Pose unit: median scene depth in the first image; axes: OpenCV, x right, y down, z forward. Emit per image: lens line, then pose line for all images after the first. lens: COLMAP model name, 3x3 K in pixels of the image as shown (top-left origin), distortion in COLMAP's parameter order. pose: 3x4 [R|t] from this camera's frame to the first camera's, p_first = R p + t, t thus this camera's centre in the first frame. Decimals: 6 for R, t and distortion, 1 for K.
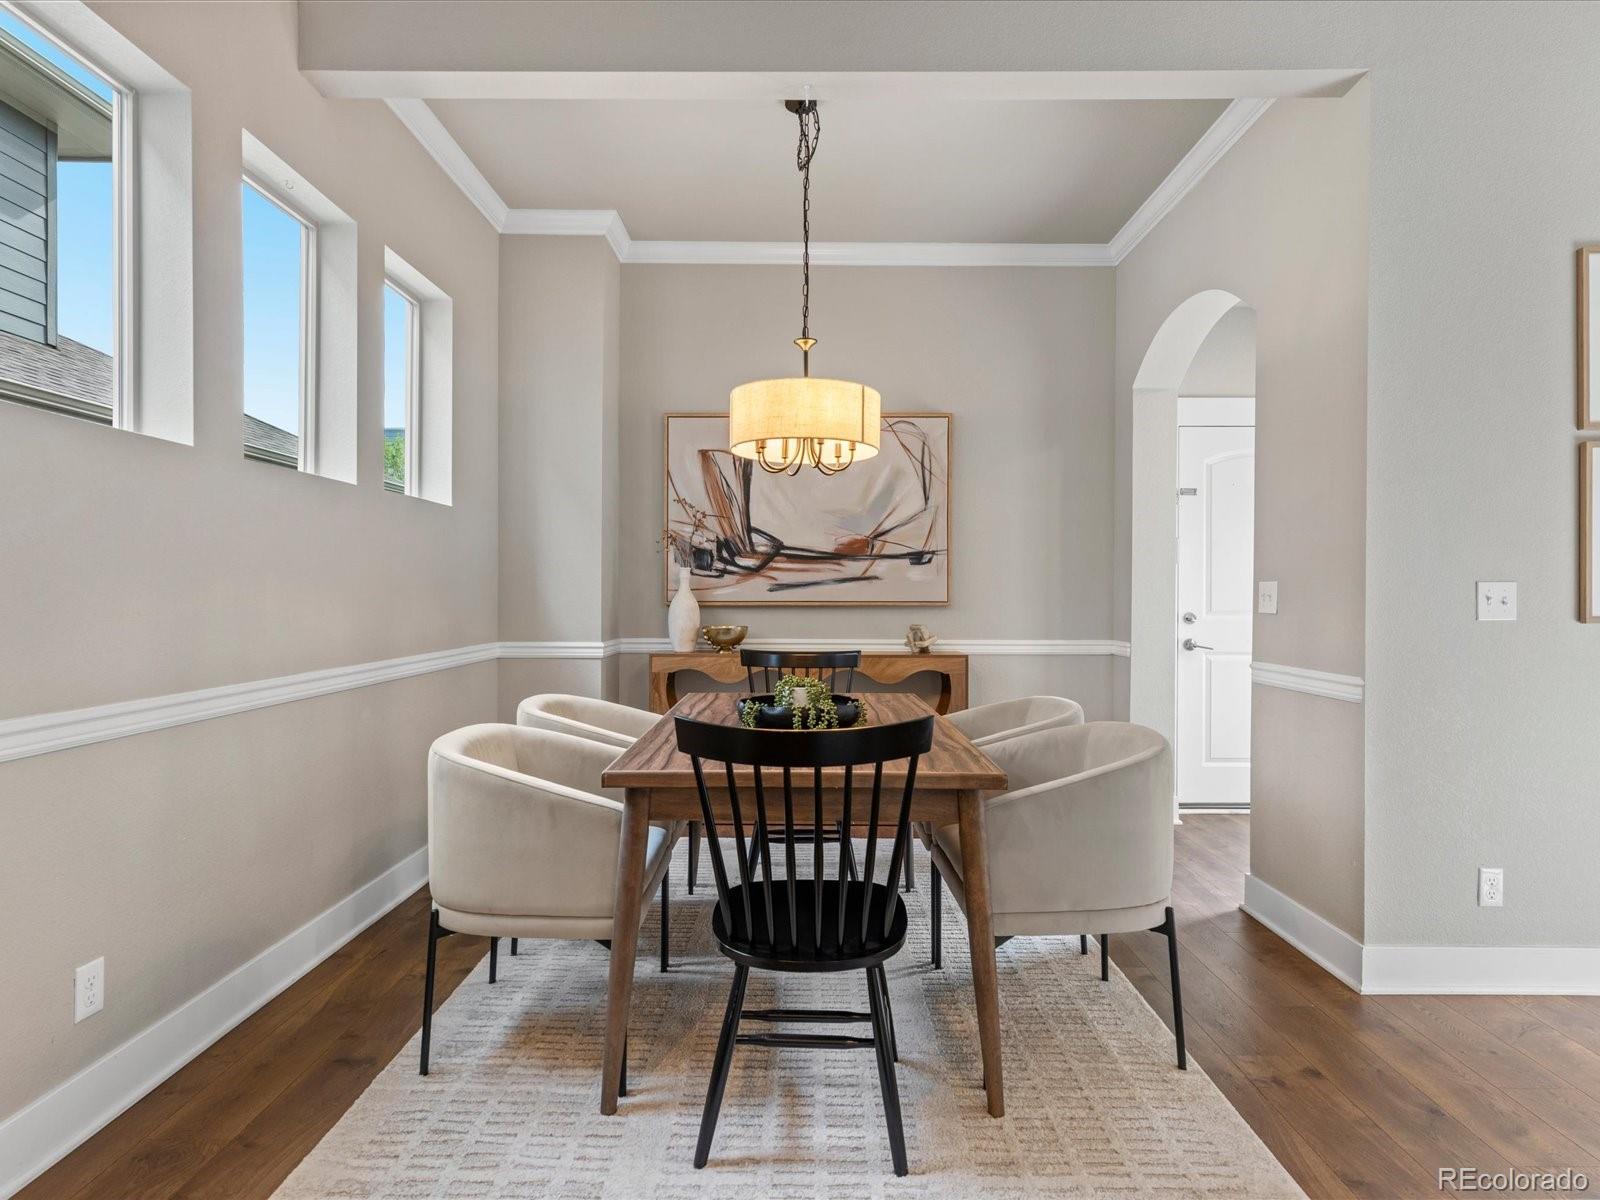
lens RADIAL K [[855.0, 0, 801.8], [0, 855.0, 597.5], [0, 0, 1]] dist [0.001643, 0.002400]
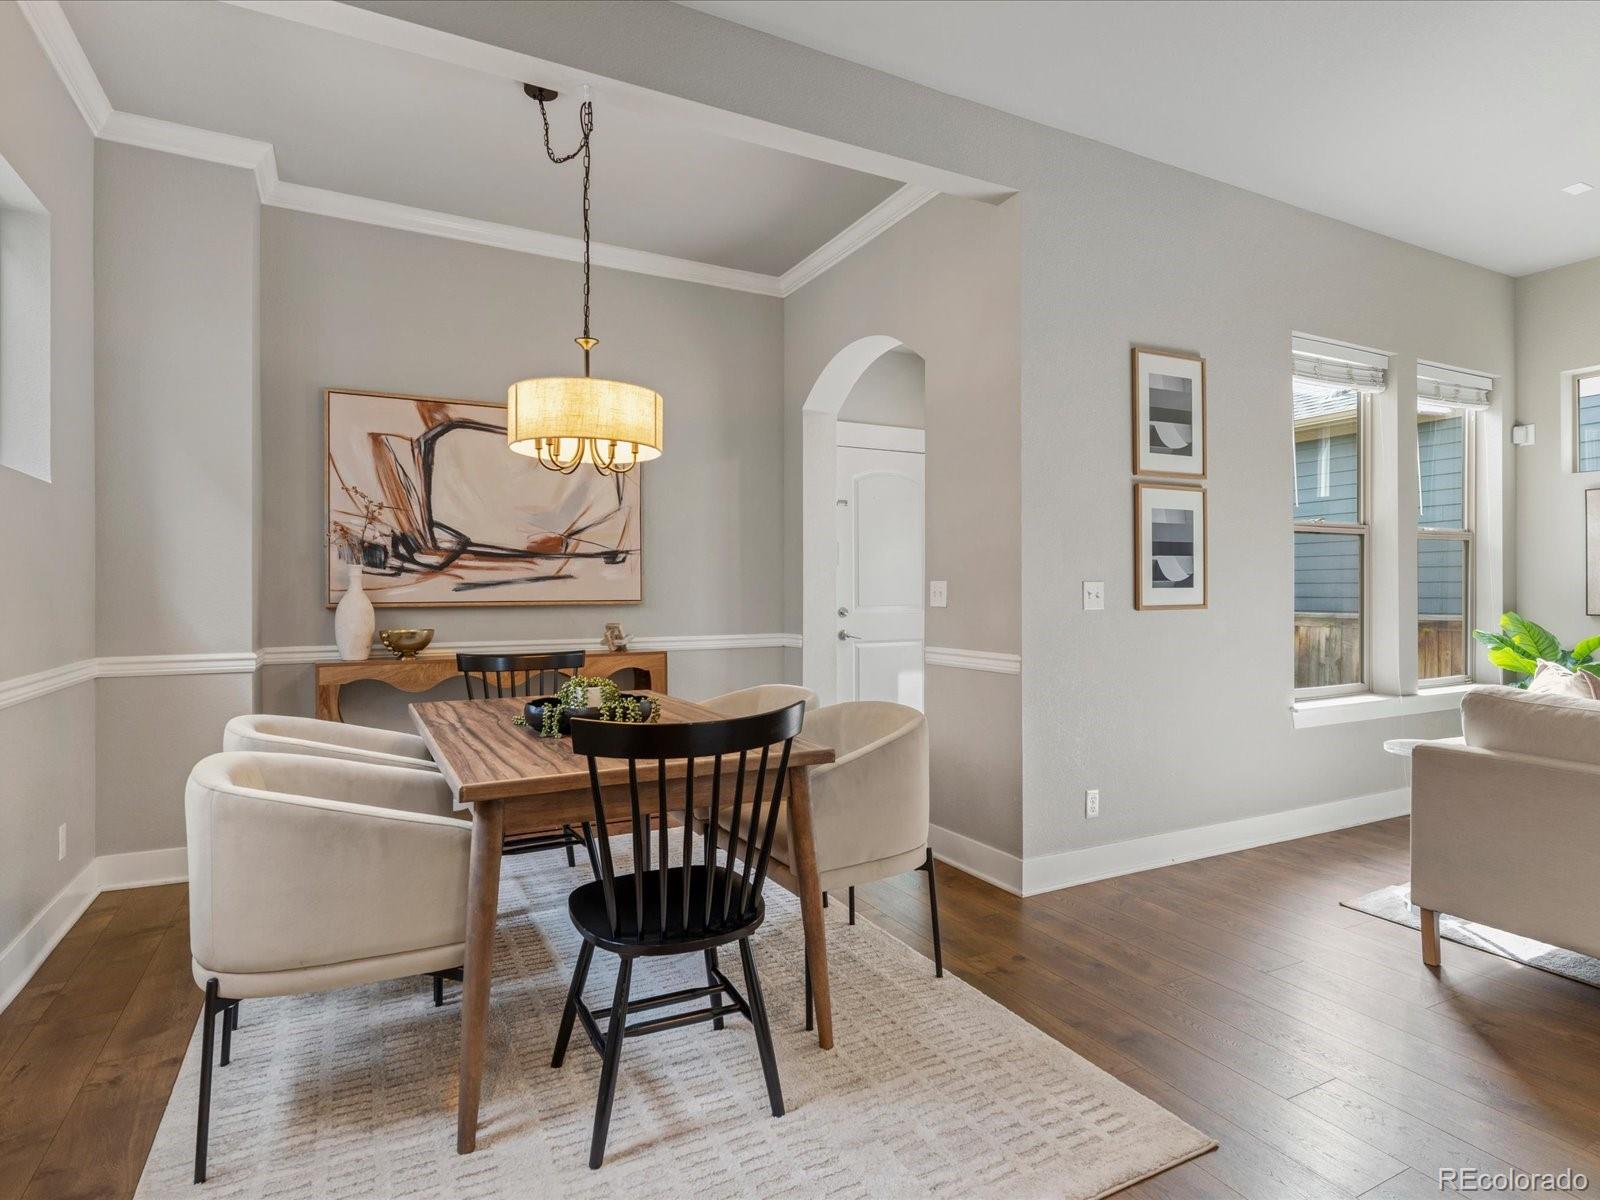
lens RADIAL K [[855.0, 0, 800.2], [0, 855.0, 594.8], [0, 0, 1]] dist [0.001643, 0.002400]
pose [[0.884607, -0.007303, 0.466281, -0.145659], [0.007721, 0.999970, 0.001013, -0.001146], [-0.466274, 0.002705, 0.884636, 0.001105]]
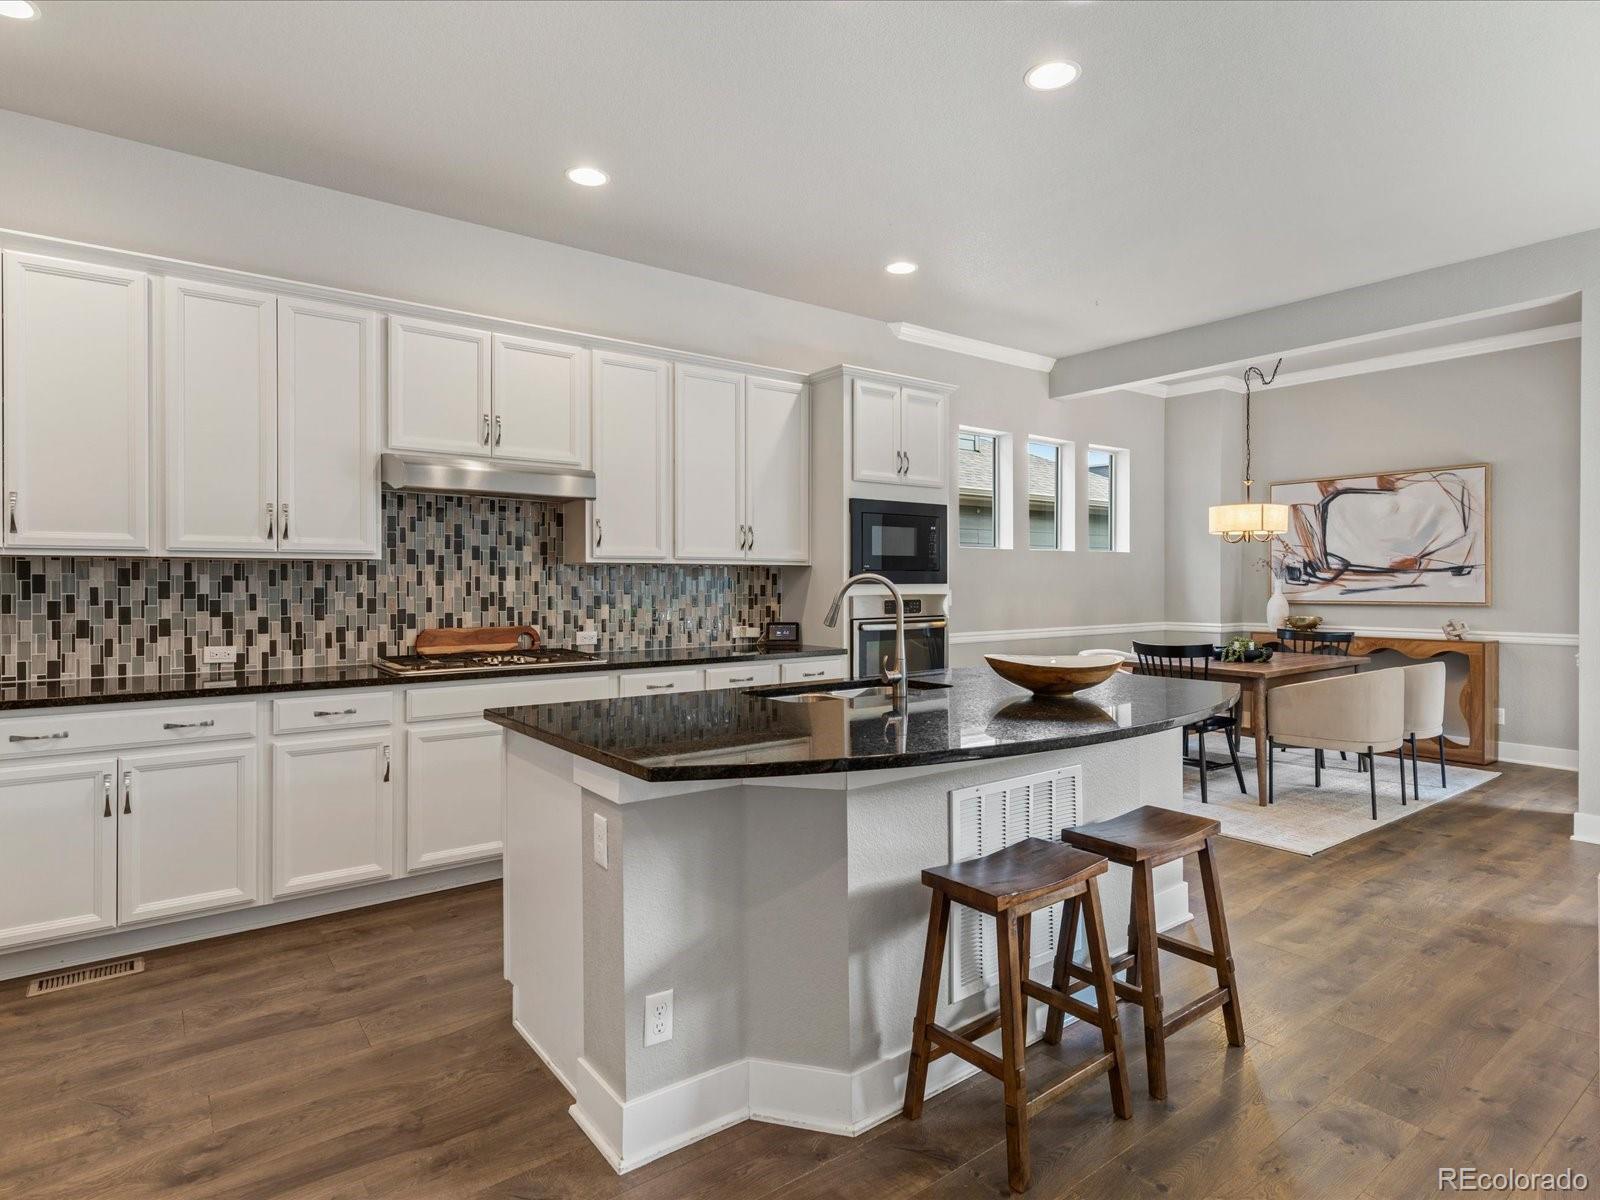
lens RADIAL K [[855.0, 0, 810.5], [0, 855.0, 585.4], [0, 0, 1]] dist [0.001643, 0.002400]
pose [[0.609552, -0.002756, -0.792741, 0.618569], [0.000091, 0.999994, -0.003406, -0.018811], [0.792746, 0.002004, 0.609549, -0.700133]]
